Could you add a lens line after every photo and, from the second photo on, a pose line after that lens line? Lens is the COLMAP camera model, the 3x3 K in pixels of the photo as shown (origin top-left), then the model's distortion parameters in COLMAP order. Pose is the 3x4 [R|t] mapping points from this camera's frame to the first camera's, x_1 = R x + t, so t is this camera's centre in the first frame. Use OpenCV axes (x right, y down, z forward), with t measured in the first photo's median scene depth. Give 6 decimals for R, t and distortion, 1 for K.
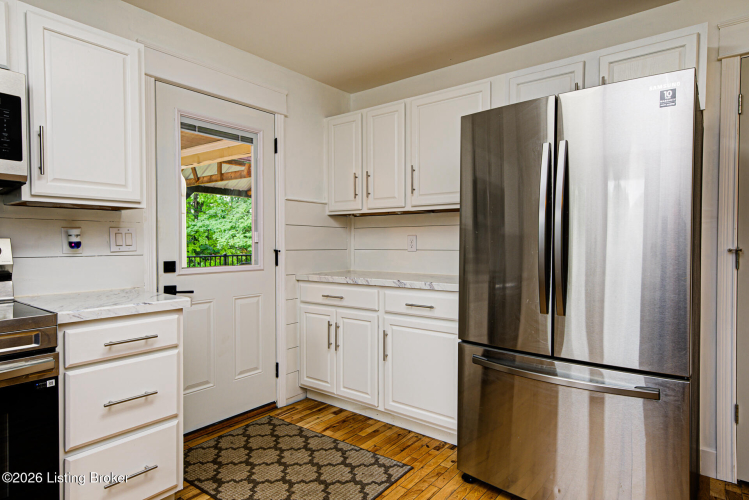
lens RADIAL K [[425.7, 0, 377.7], [0, 425.7, 248.9], [0, 0, 1]] dist [0.009317, 0.001785]
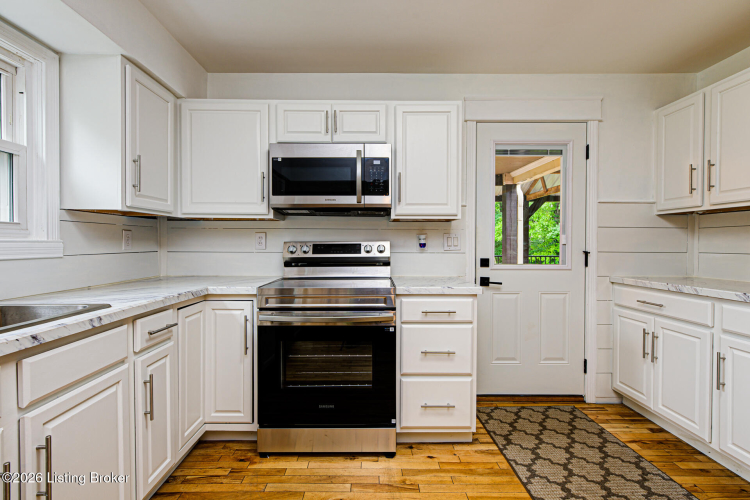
lens RADIAL K [[354.2, 0, 373.5], [0, 354.2, 249.2], [0, 0, 1]] dist [0.000506, 0.000996]
pose [[0.613985, 0.014830, -0.789178, 0.143166], [-0.015690, 0.999855, 0.006581, -0.000929], [0.789162, 0.008342, 0.614129, 0.058941]]
